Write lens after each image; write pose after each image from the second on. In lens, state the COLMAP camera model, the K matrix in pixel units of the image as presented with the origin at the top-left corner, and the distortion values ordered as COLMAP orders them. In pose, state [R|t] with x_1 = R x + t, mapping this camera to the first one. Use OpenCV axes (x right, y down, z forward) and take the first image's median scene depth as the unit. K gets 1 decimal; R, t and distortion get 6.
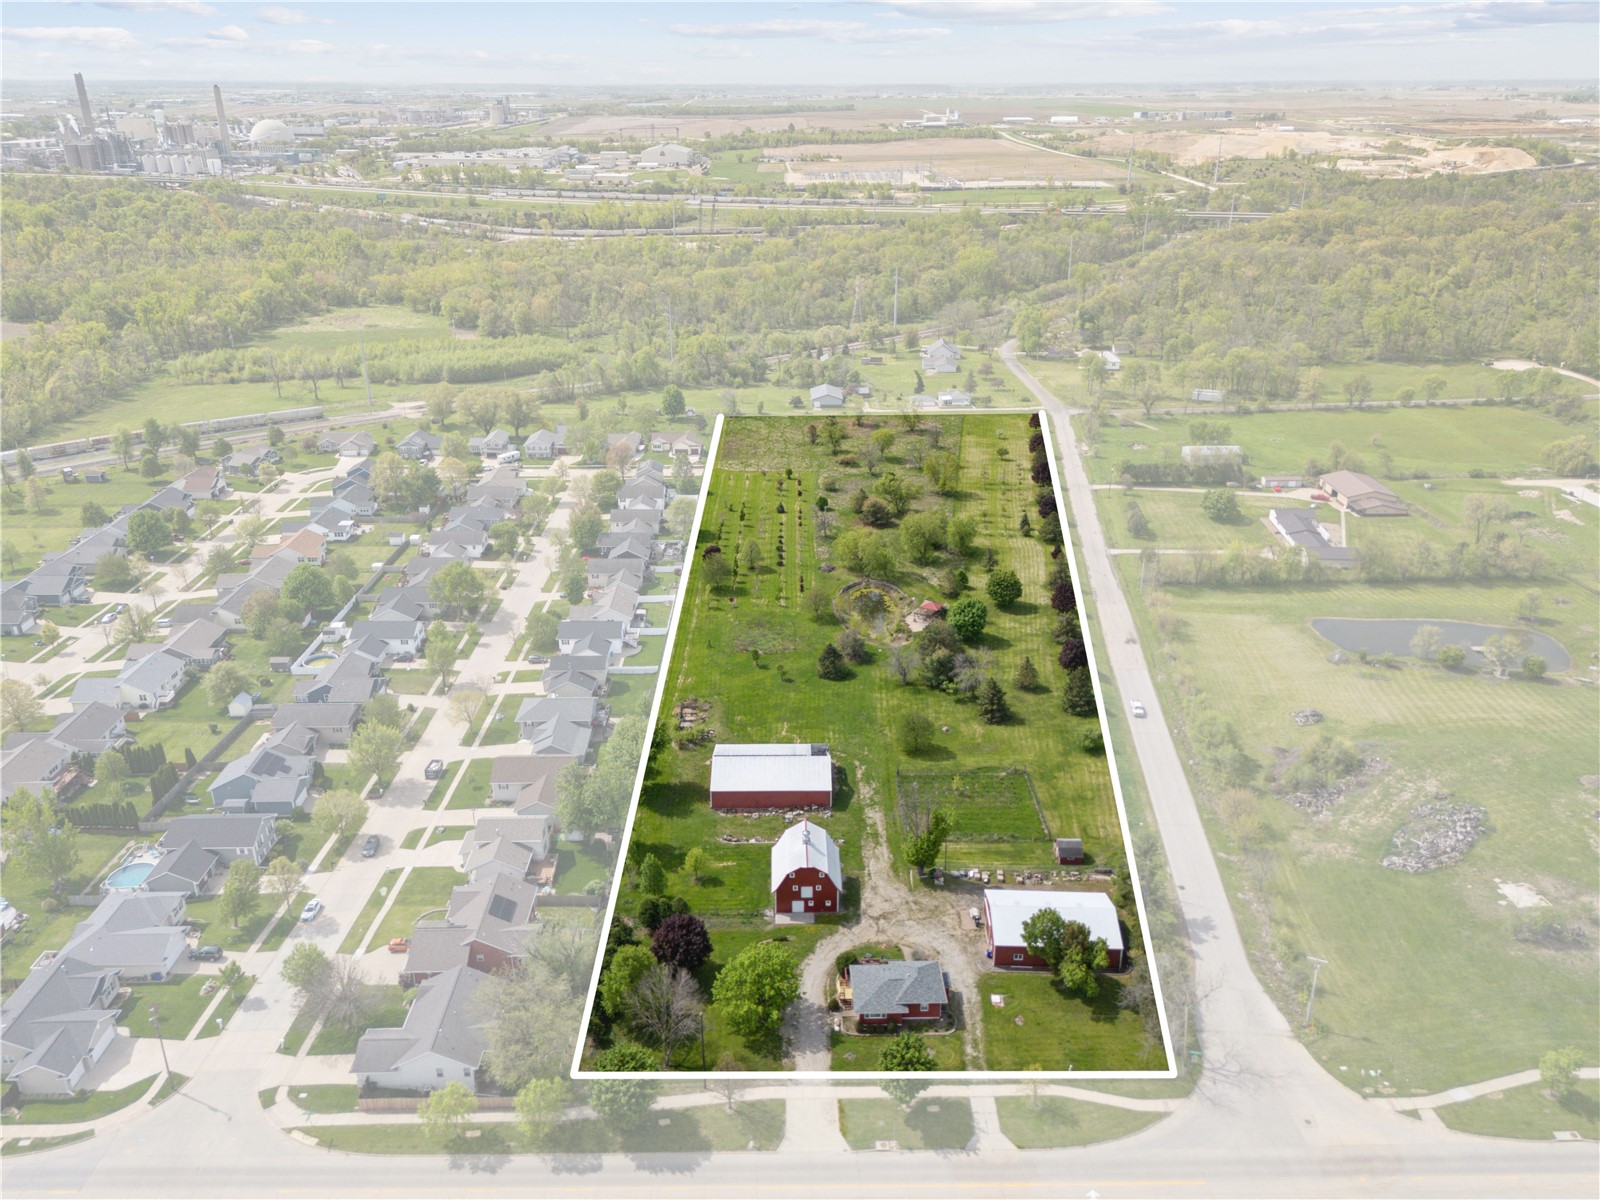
lens RADIAL K [[1191.9, 0, 801.5], [0, 1191.9, 640.5], [0, 0, 1]] dist [0.069677, -0.058547]
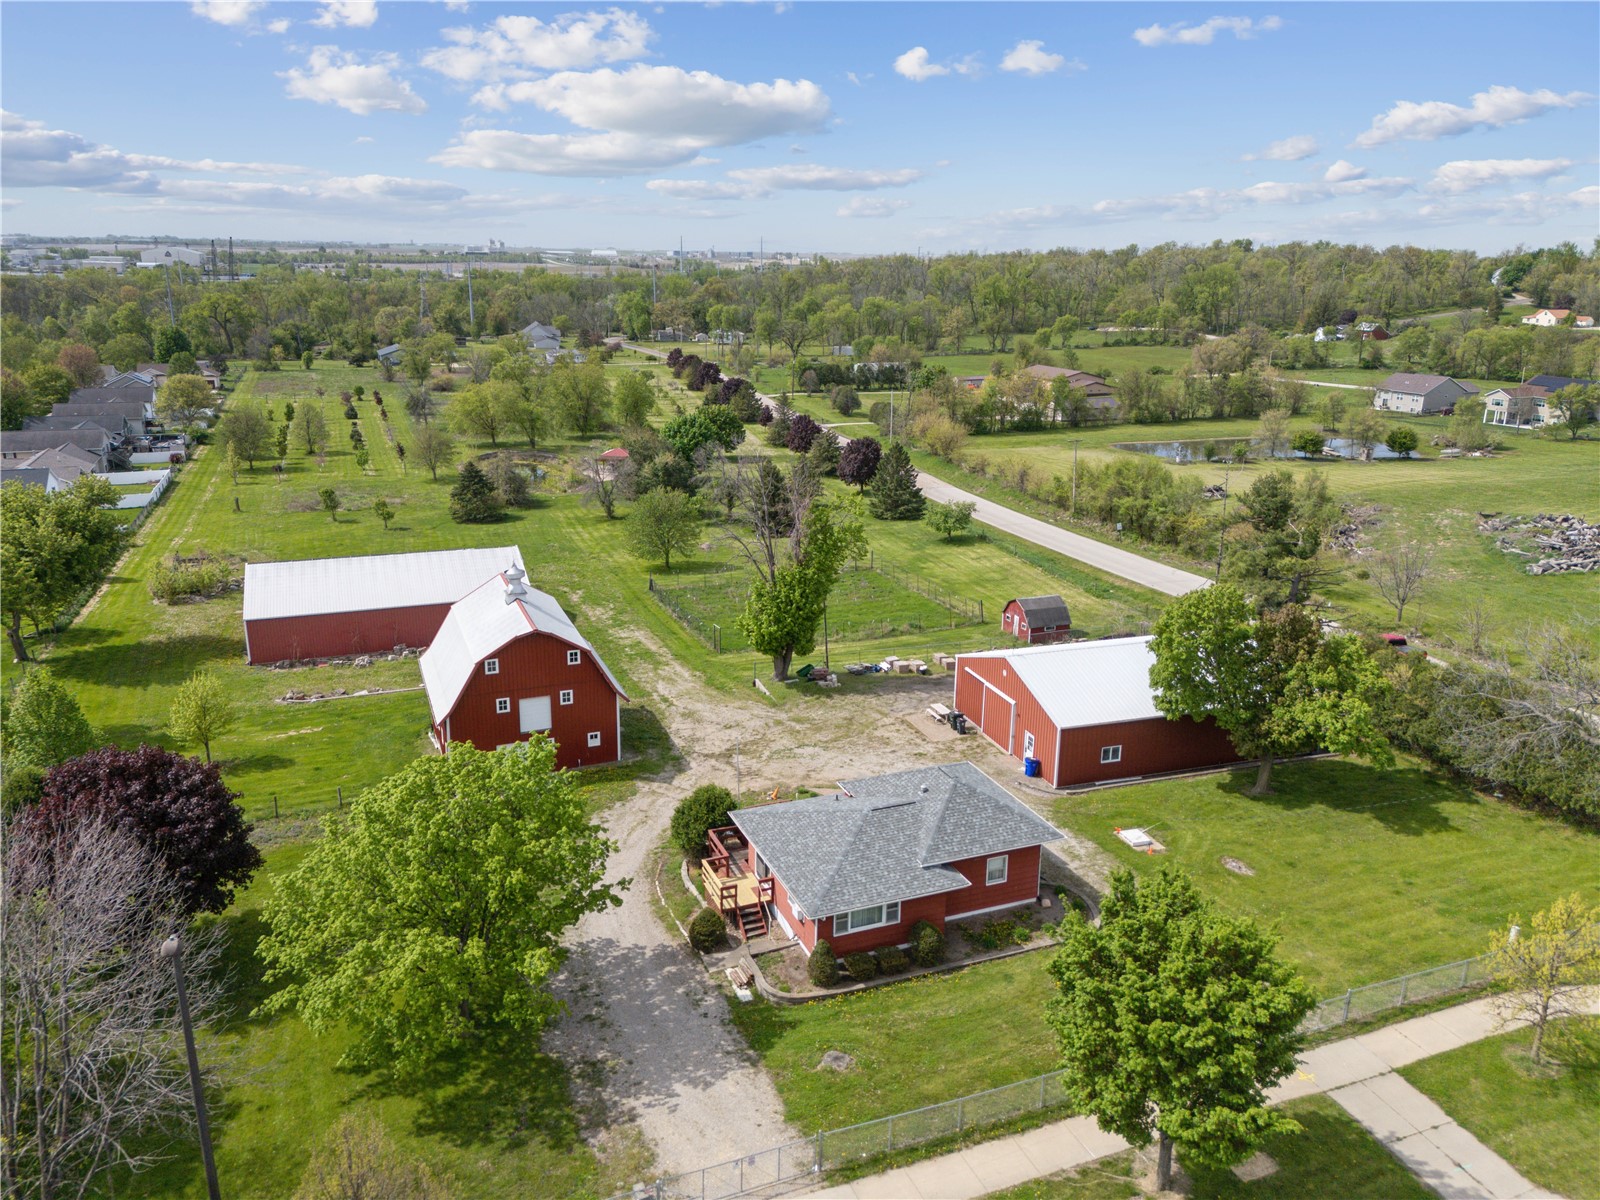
lens RADIAL K [[1164.7, 0, 805.3], [0, 1164.7, 624.6], [0, 0, 1]] dist [0.075014, -0.066837]
pose [[0.933755, -0.096034, 0.344790, -0.021907], [0.138416, 0.985269, -0.100430, 0.126149], [-0.330066, 0.141501, 0.933292, 0.340629]]
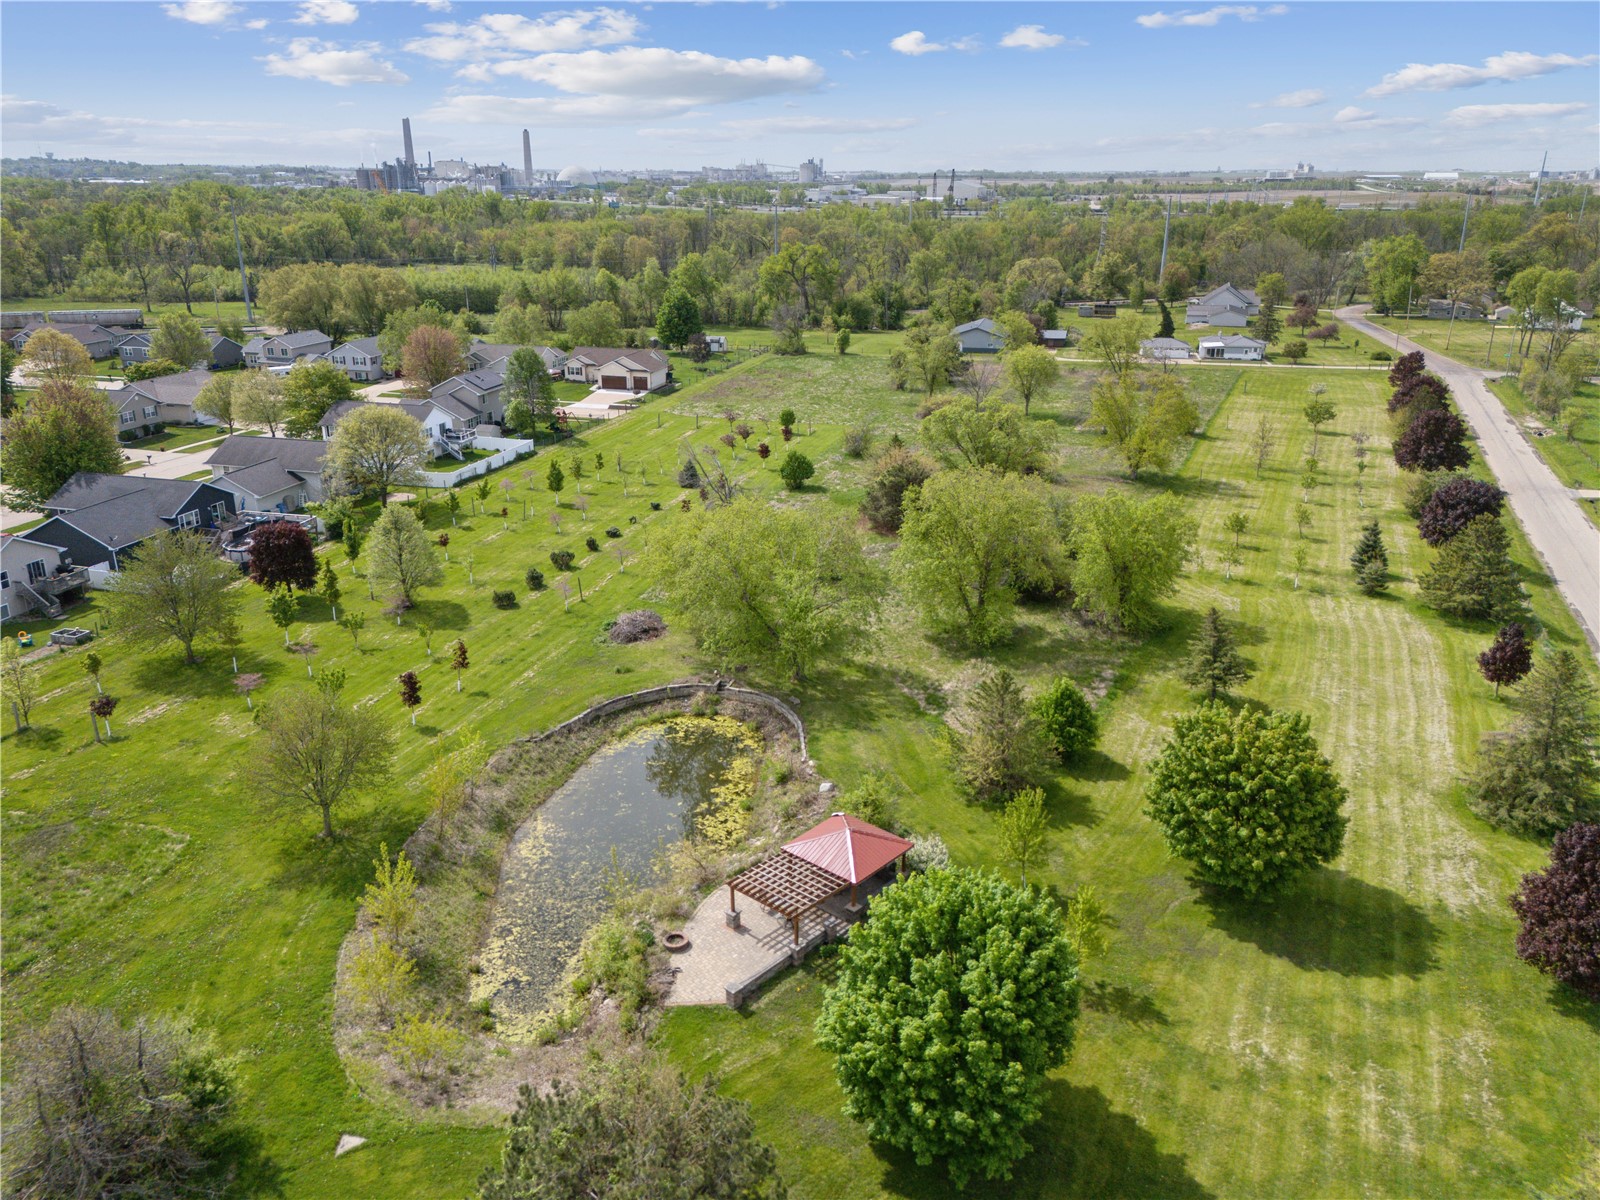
lens RADIAL K [[1191.9, 0, 801.5], [0, 1191.9, 640.5], [0, 0, 1]] dist [0.069677, -0.058547]
pose [[0.966624, 0.096744, -0.237230, 0.129438], [-0.111862, 0.992410, -0.051087, -0.046844], [0.230487, 0.075919, 0.970109, 0.712658]]
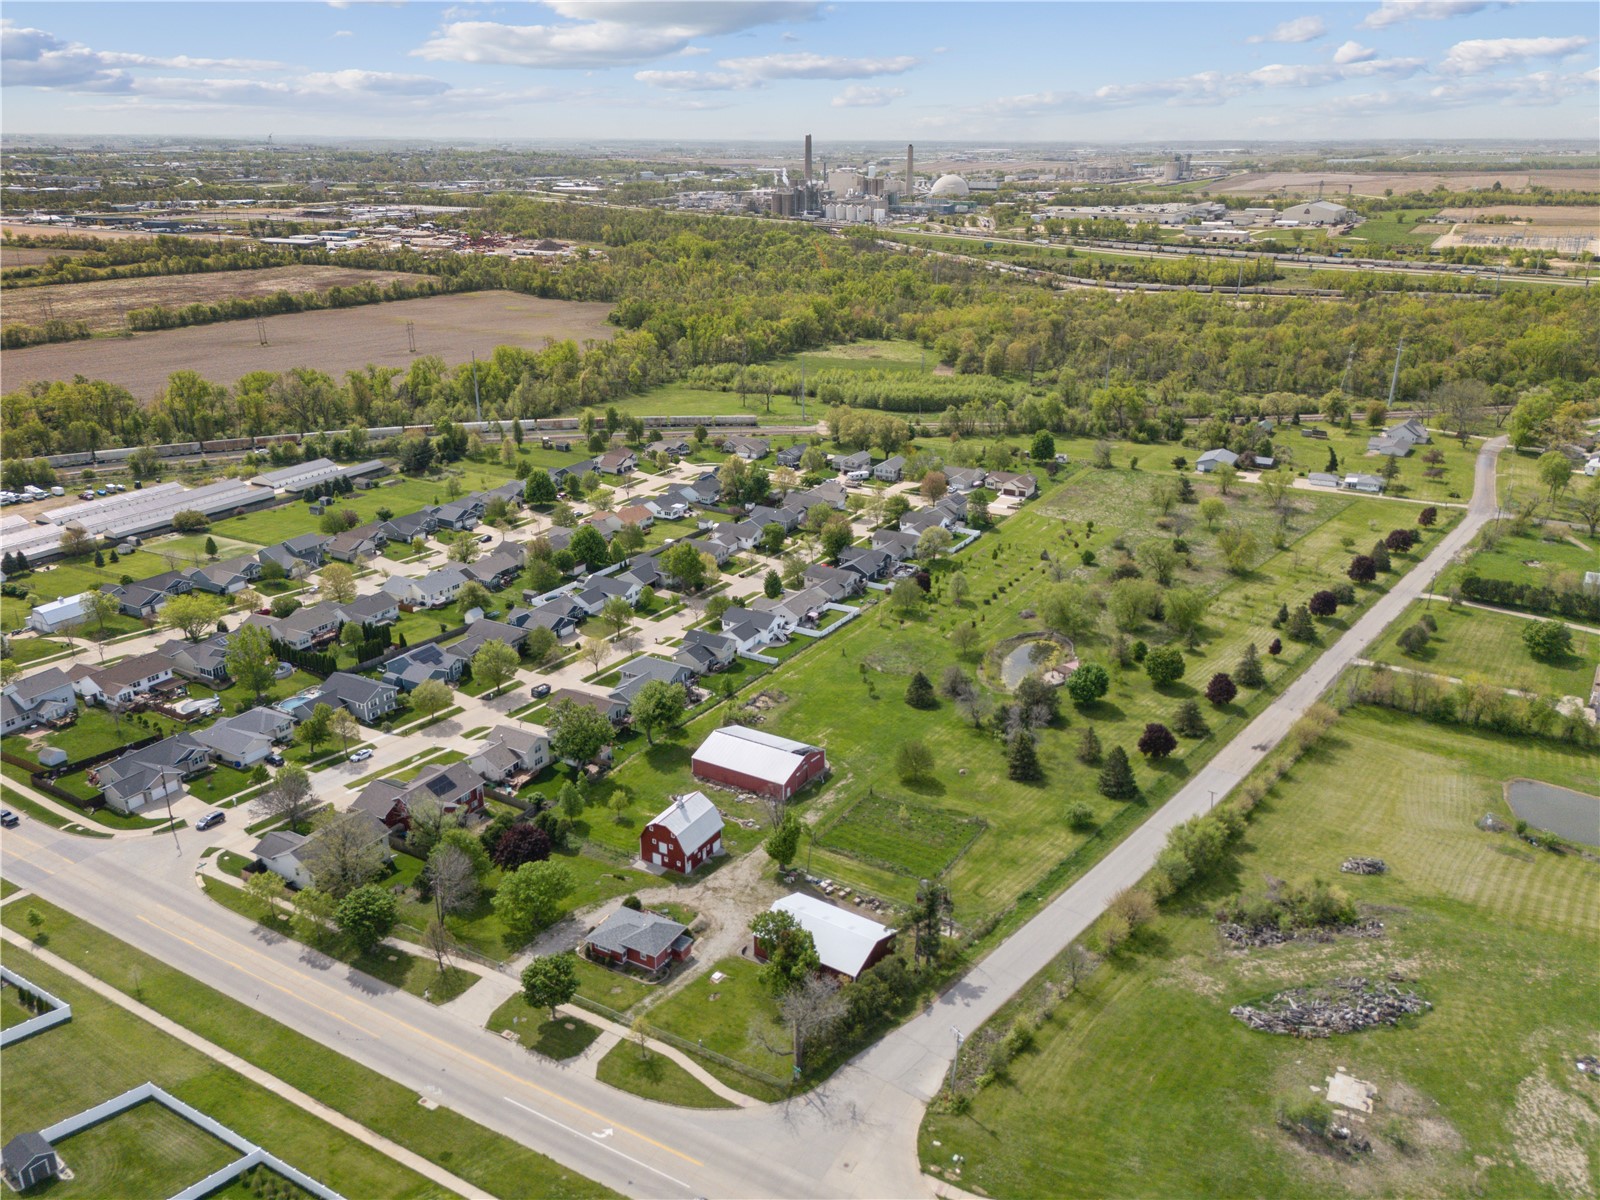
lens RADIAL K [[1191.9, 0, 801.5], [0, 1191.9, 640.5], [0, 0, 1]] dist [0.069677, -0.058547]
pose [[0.858860, 0.200889, -0.471171, 0.330321], [-0.219299, 0.975523, 0.016182, -0.014296], [0.462889, 0.089429, 0.881893, 0.028971]]
